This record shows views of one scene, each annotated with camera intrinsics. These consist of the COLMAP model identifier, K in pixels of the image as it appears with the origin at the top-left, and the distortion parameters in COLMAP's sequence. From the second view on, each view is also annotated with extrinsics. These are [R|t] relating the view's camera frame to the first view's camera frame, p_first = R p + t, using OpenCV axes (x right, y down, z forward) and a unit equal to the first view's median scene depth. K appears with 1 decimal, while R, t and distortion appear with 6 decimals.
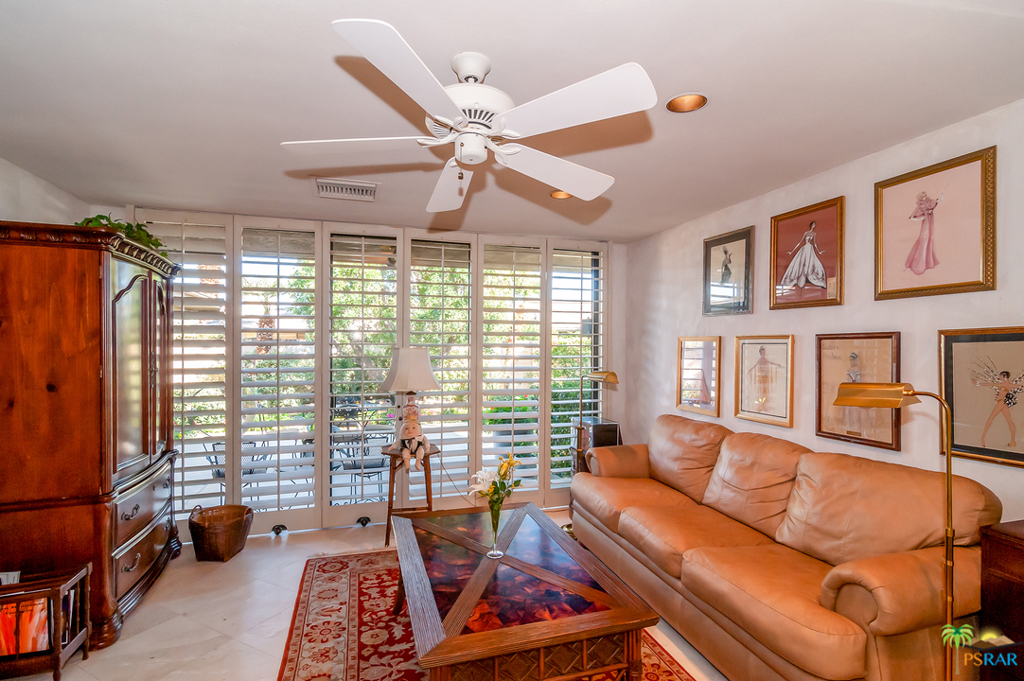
lens RADIAL K [[492.7, 0, 512.2], [0, 492.7, 348.5], [0, 0, 1]] dist [-0.000305, -0.000174]
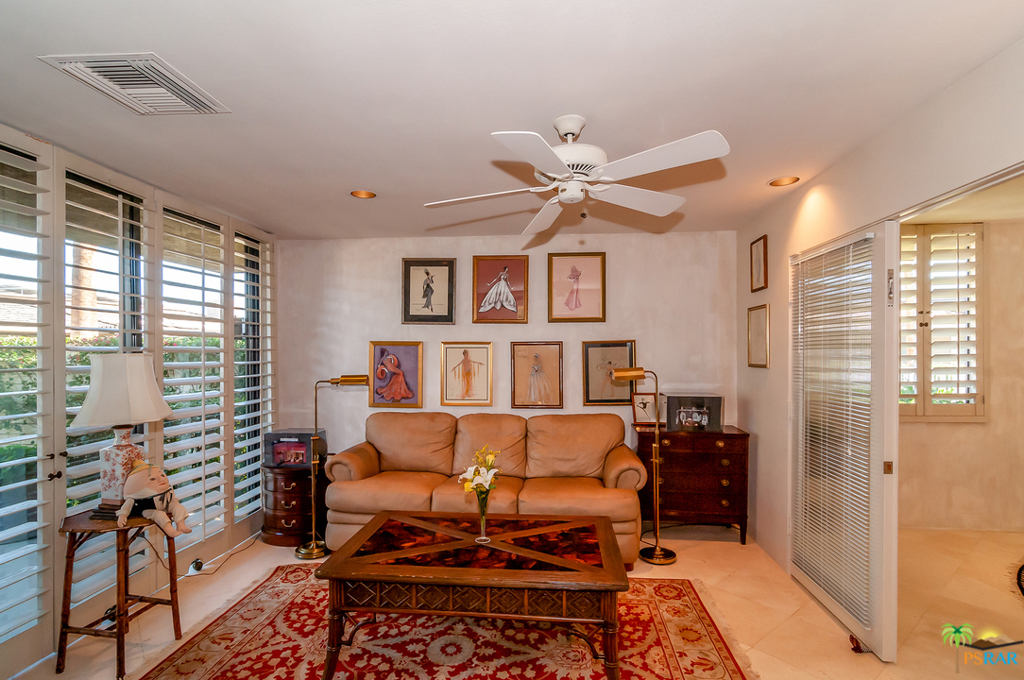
lens RADIAL K [[504.8, 0, 511.7], [0, 504.8, 353.3], [0, 0, 1]] dist [-0.000073, -0.000103]
pose [[0.387561, -0.007637, 0.921812, -0.814086], [0.004640, 0.999969, 0.006333, -0.002754], [-0.921832, 0.001823, 0.387585, 0.394882]]
